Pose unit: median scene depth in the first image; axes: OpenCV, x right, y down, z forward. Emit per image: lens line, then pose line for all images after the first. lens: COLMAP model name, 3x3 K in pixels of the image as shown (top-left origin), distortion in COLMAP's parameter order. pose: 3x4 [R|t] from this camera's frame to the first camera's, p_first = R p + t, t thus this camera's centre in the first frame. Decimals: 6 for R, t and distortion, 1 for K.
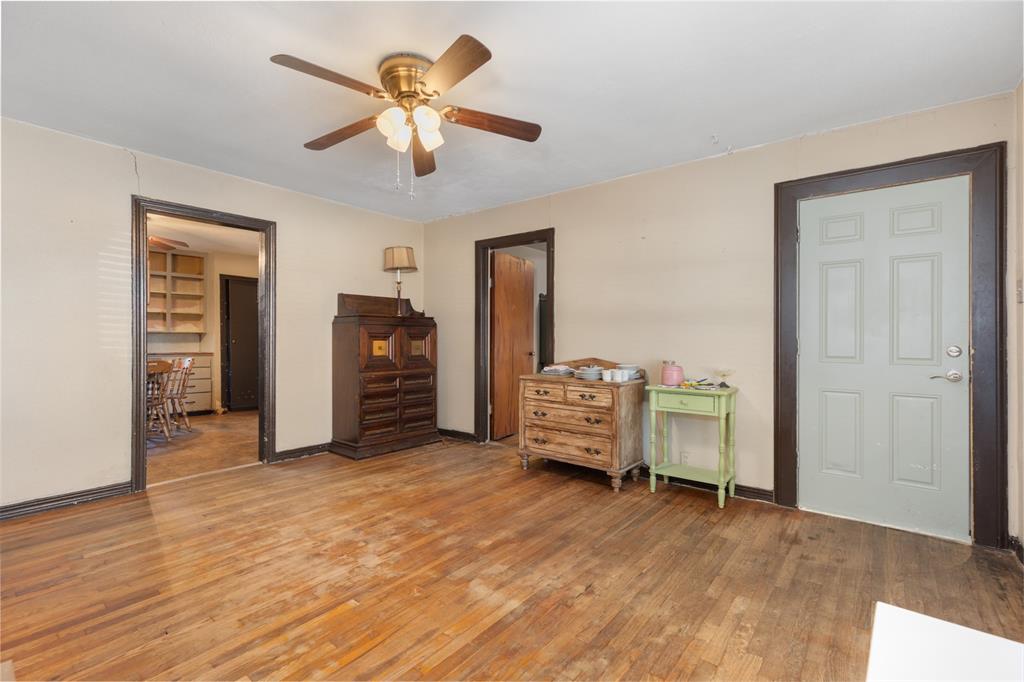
lens RADIAL K [[458.5, 0, 515.5], [0, 458.5, 336.4], [0, 0, 1]] dist [0.001907, -0.000370]
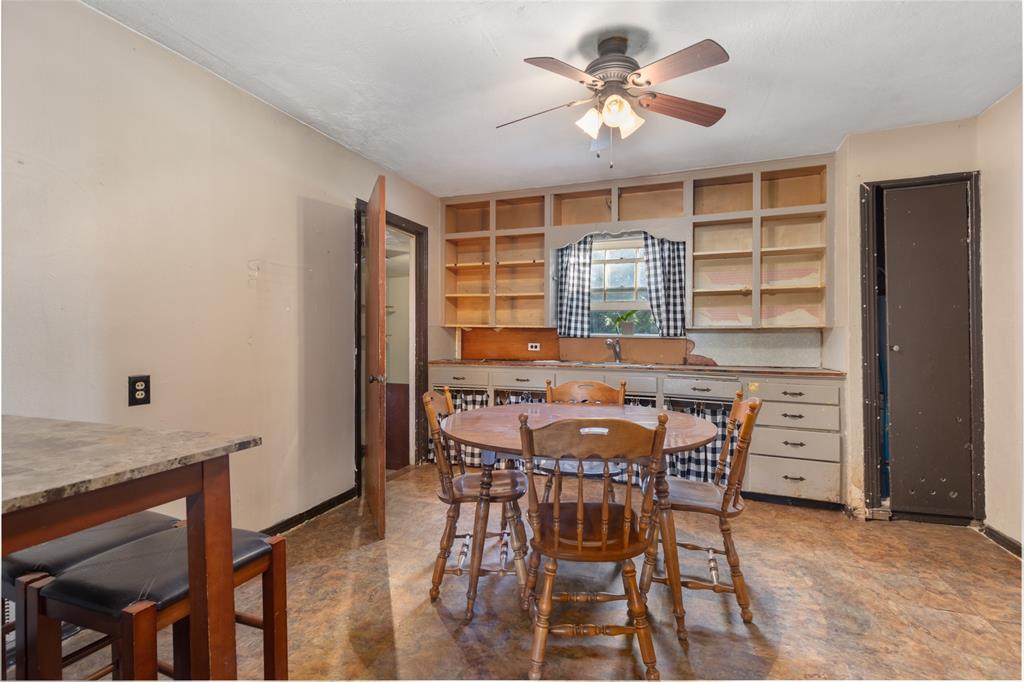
lens RADIAL K [[458.5, 0, 515.5], [0, 458.5, 336.4], [0, 0, 1]] dist [0.001907, -0.000370]
pose [[0.308472, 0.002472, -0.951230, -0.337302], [0.006413, 0.999968, 0.004679, -0.003095], [0.951212, -0.007544, 0.308446, 0.562066]]
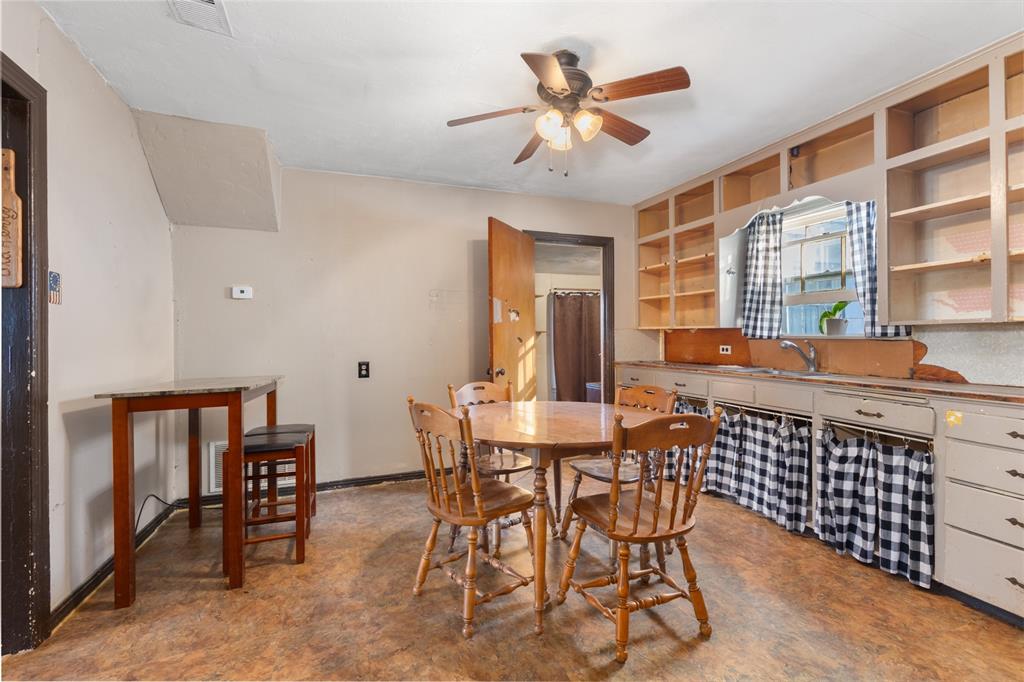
lens RADIAL K [[458.5, 0, 515.5], [0, 458.5, 336.4], [0, 0, 1]] dist [0.001907, -0.000370]
pose [[-0.507208, 0.001026, -0.861823, -0.317944], [0.015032, 0.999858, -0.007656, -0.001317], [0.861693, -0.016838, -0.507151, 0.841225]]
